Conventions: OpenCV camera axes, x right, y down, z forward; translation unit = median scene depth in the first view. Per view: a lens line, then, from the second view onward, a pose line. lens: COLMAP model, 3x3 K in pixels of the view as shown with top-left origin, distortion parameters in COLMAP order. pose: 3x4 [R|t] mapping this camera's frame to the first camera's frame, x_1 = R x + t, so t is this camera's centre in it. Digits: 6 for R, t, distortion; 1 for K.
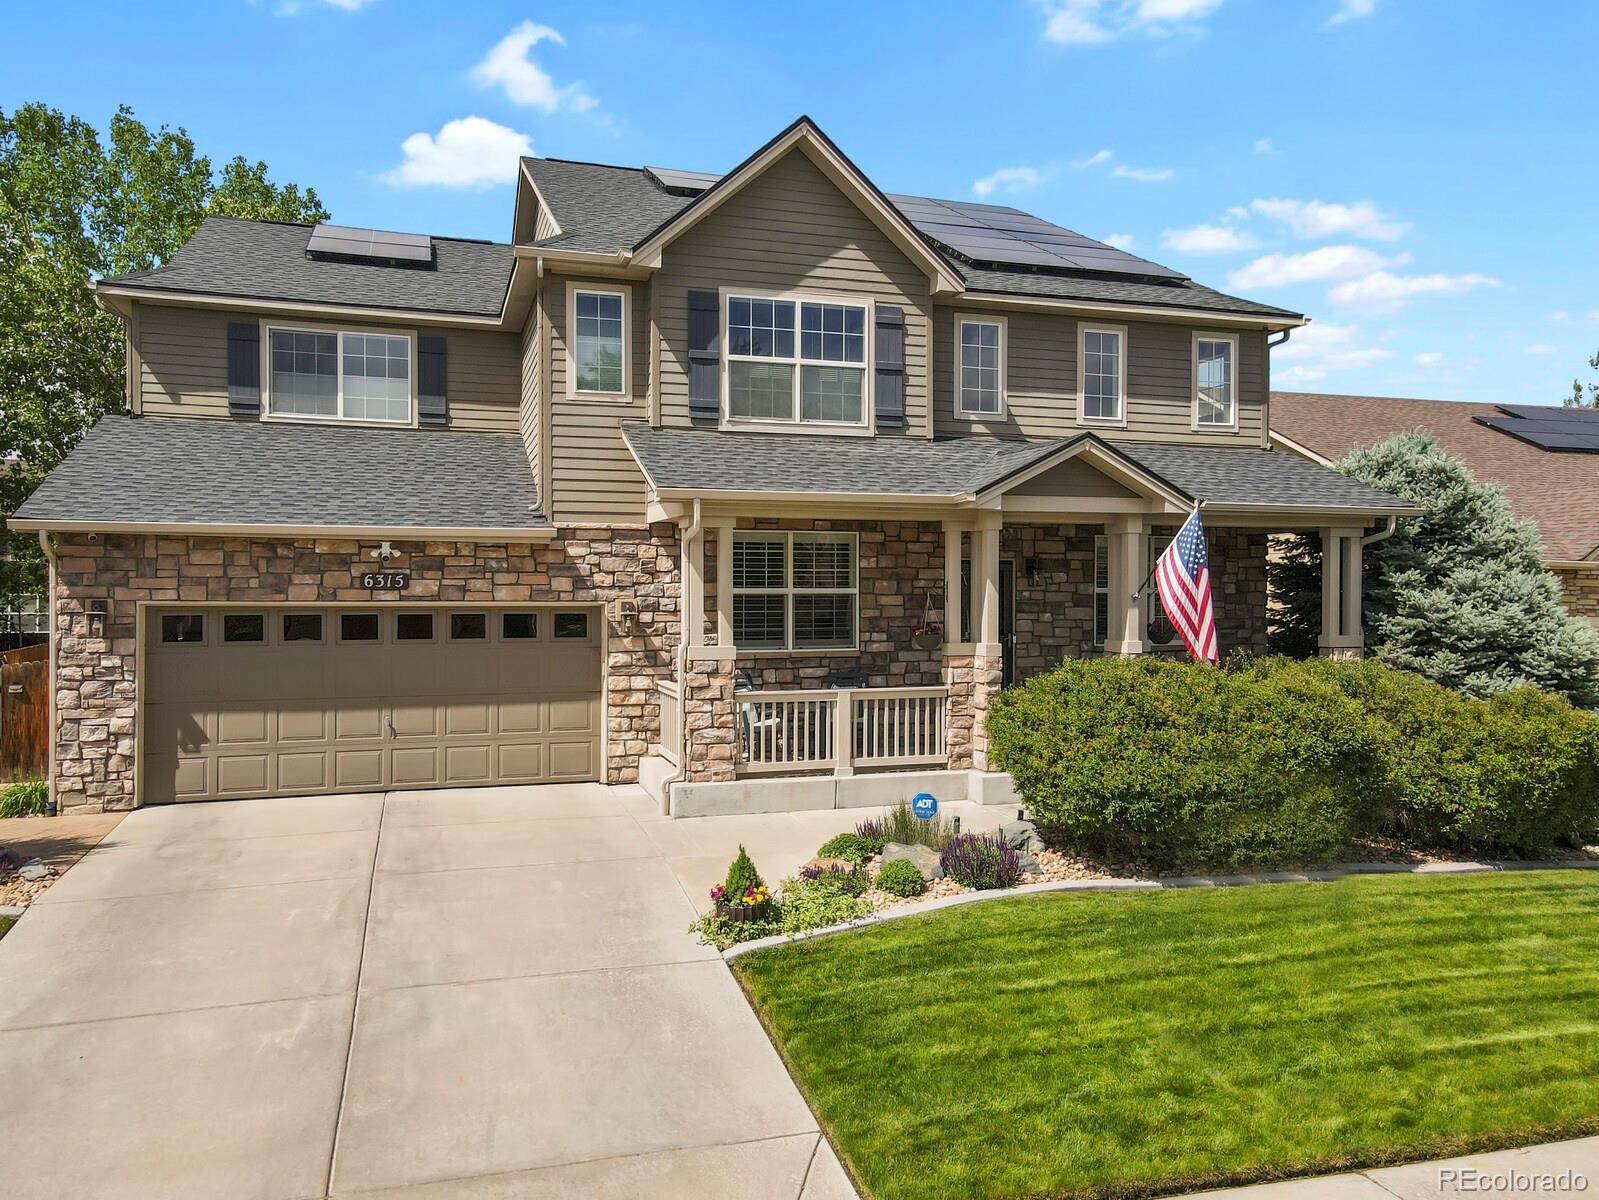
lens RADIAL K [[1168.6, 0, 792.5], [0, 1168.6, 598.5], [0, 0, 1]] dist [0.019309, 0.042332]
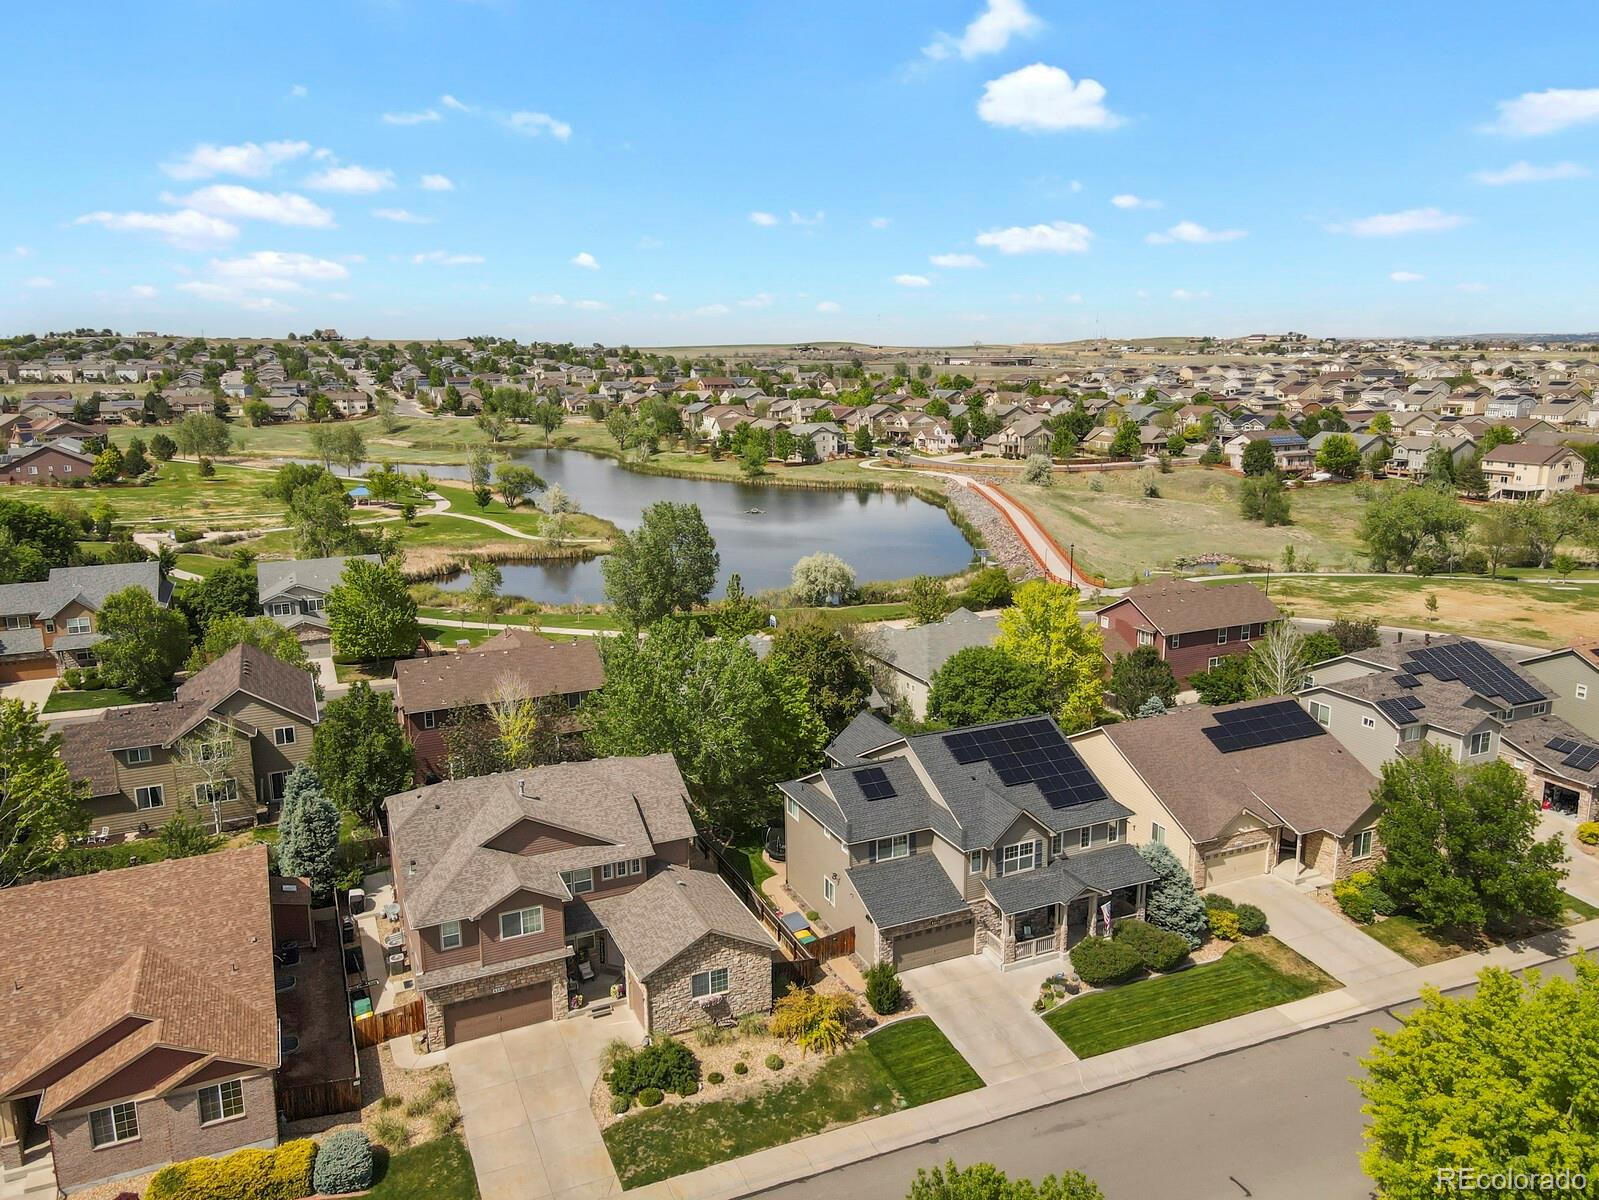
lens RADIAL K [[1168.6, 0, 792.5], [0, 1168.6, 598.5], [0, 0, 1]] dist [0.019309, 0.042332]
pose [[0.994298, -0.035815, 0.100443, -1.229446], [0.014203, 0.977998, 0.208129, -2.059657], [-0.105688, -0.205516, 0.972930, -2.907329]]
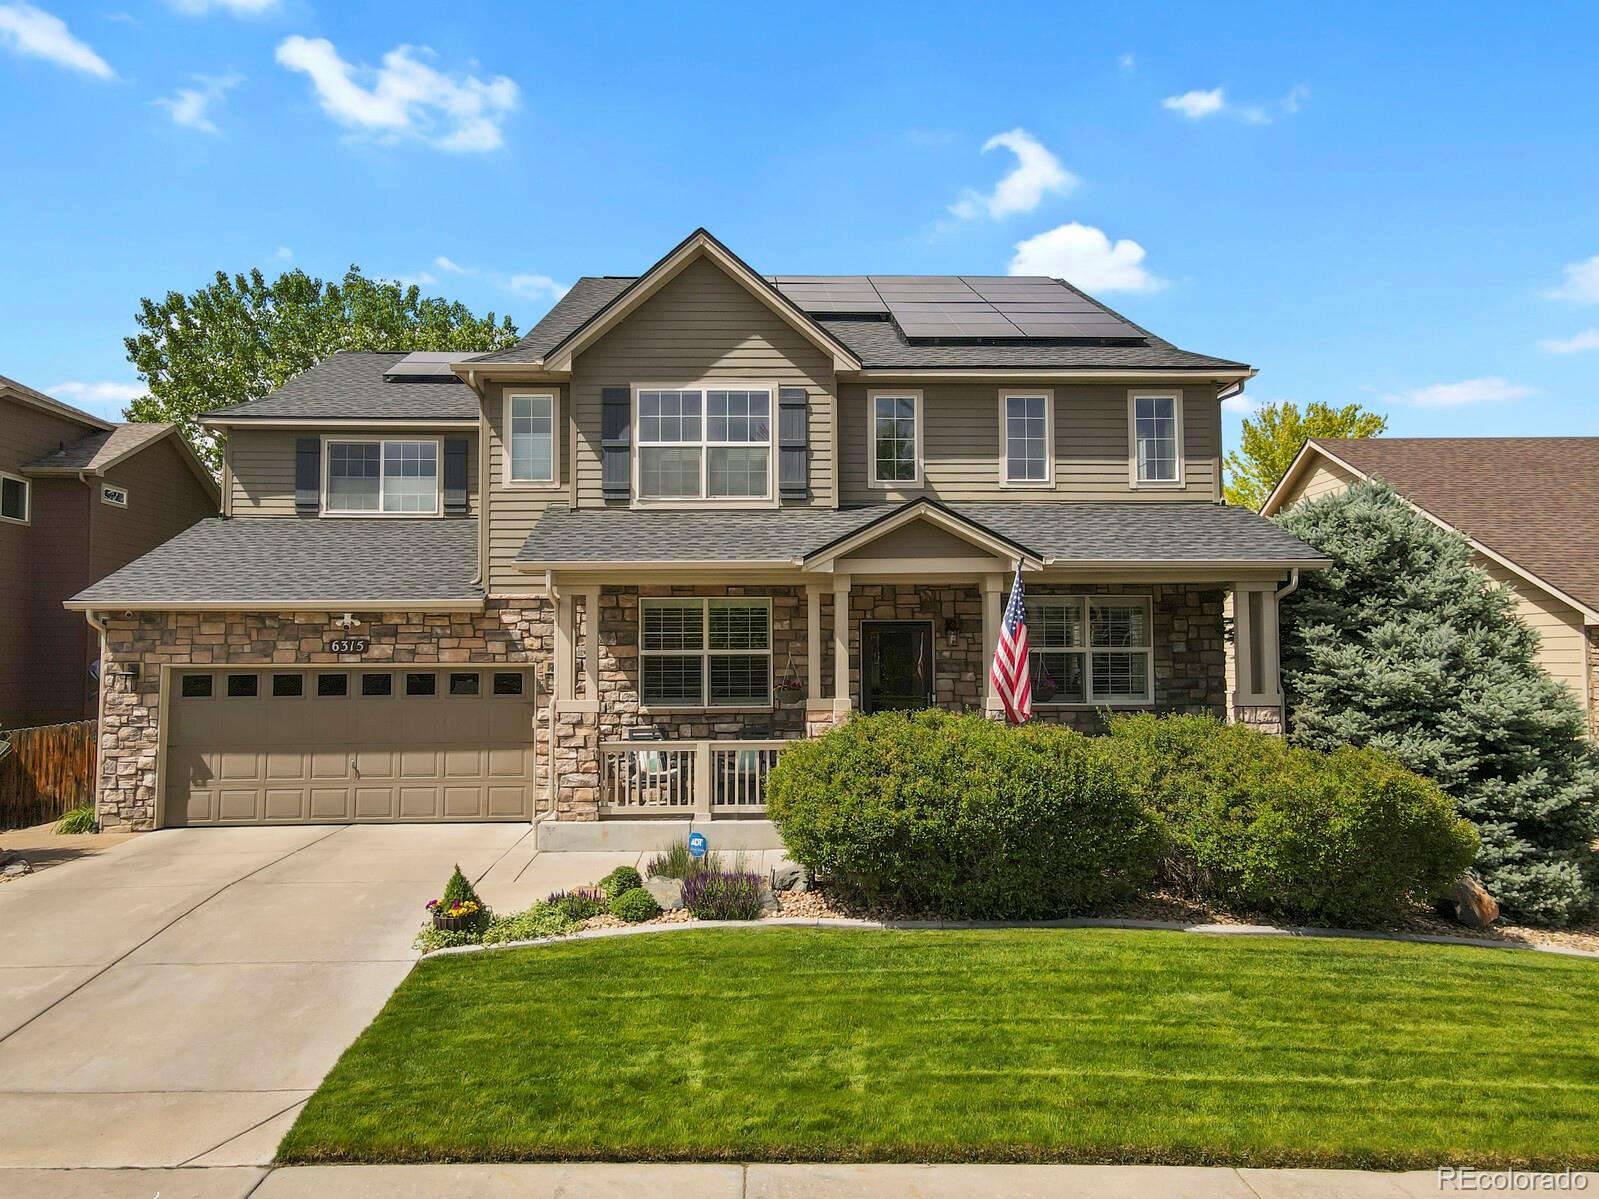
lens RADIAL K [[1168.6, 0, 792.5], [0, 1168.6, 598.0], [0, 0, 1]] dist [0.019309, 0.042332]
pose [[0.962183, -0.021983, -0.271514, 0.390187], [0.004284, 0.997836, -0.065607, 0.015604], [0.272369, 0.061963, 0.960196, -0.029131]]
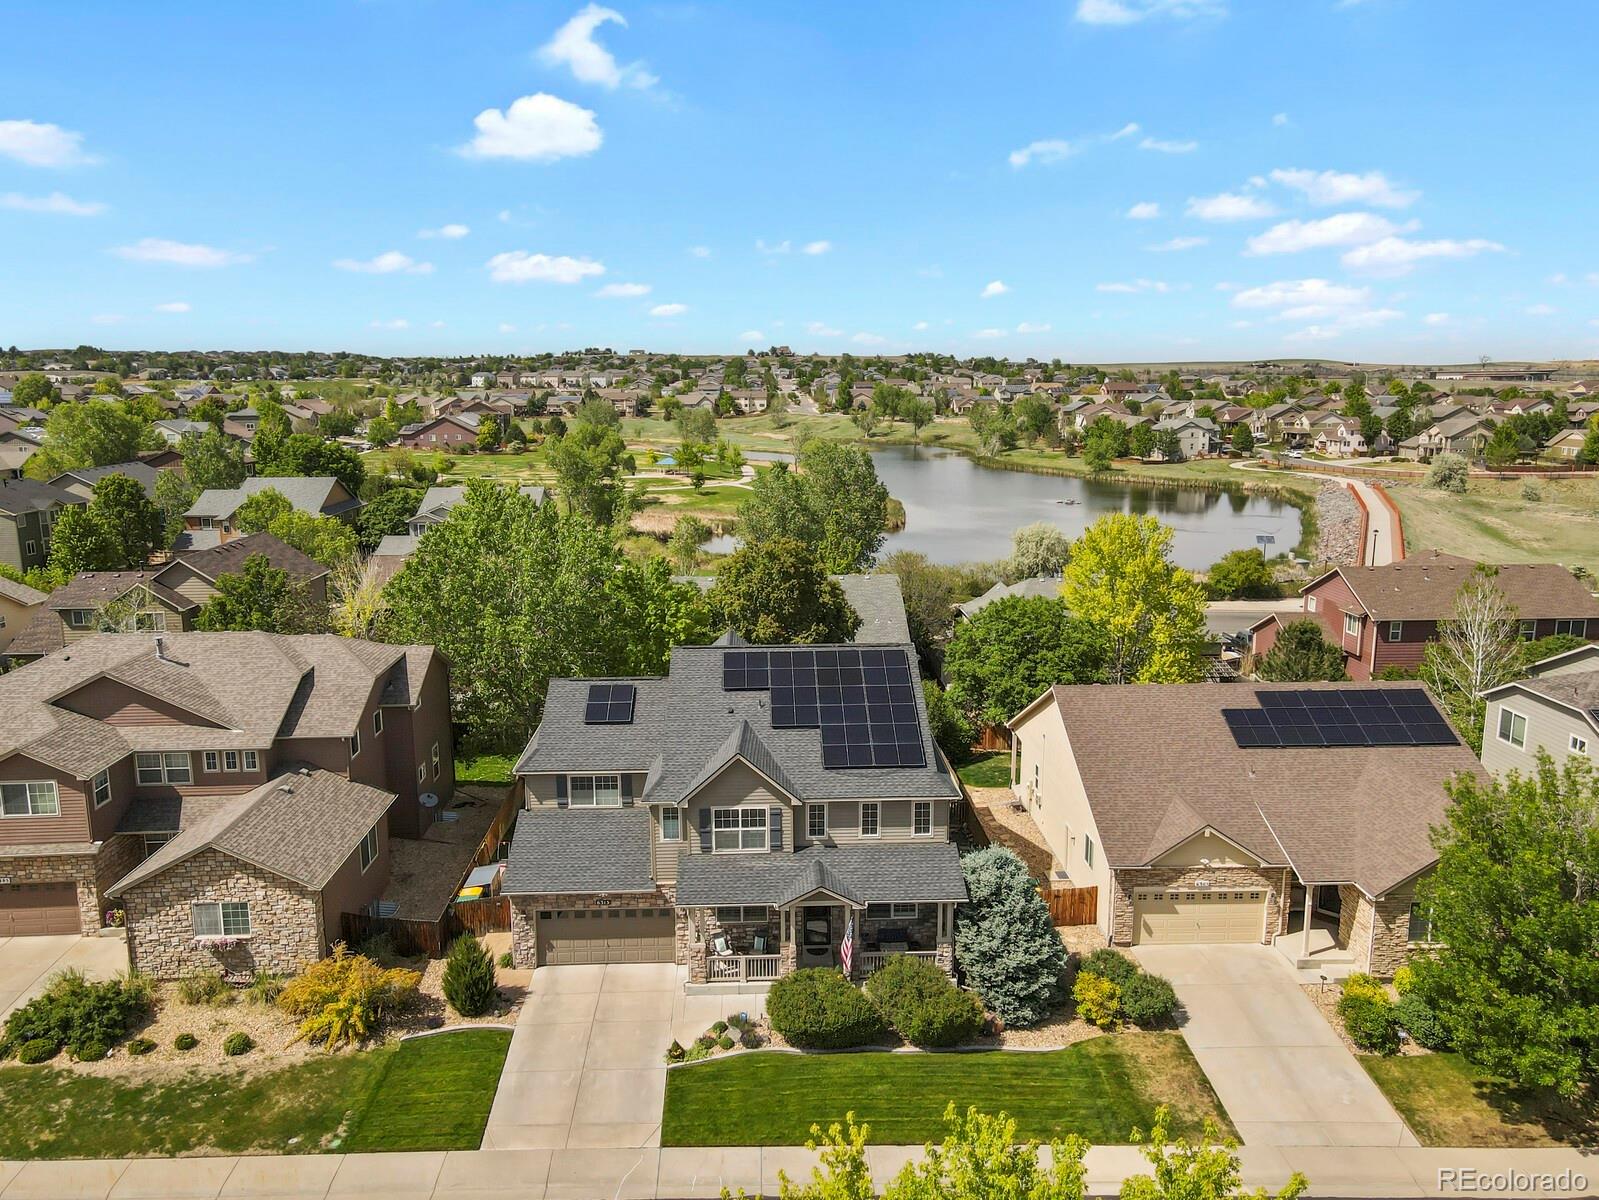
lens RADIAL K [[1168.6, 0, 792.5], [0, 1168.6, 598.5], [0, 0, 1]] dist [0.019309, 0.042332]
pose [[0.962284, 0.045487, -0.268217, 0.868010], [0.005007, 0.982795, 0.184634, -1.288706], [0.272001, -0.179014, 0.945500, -1.543124]]
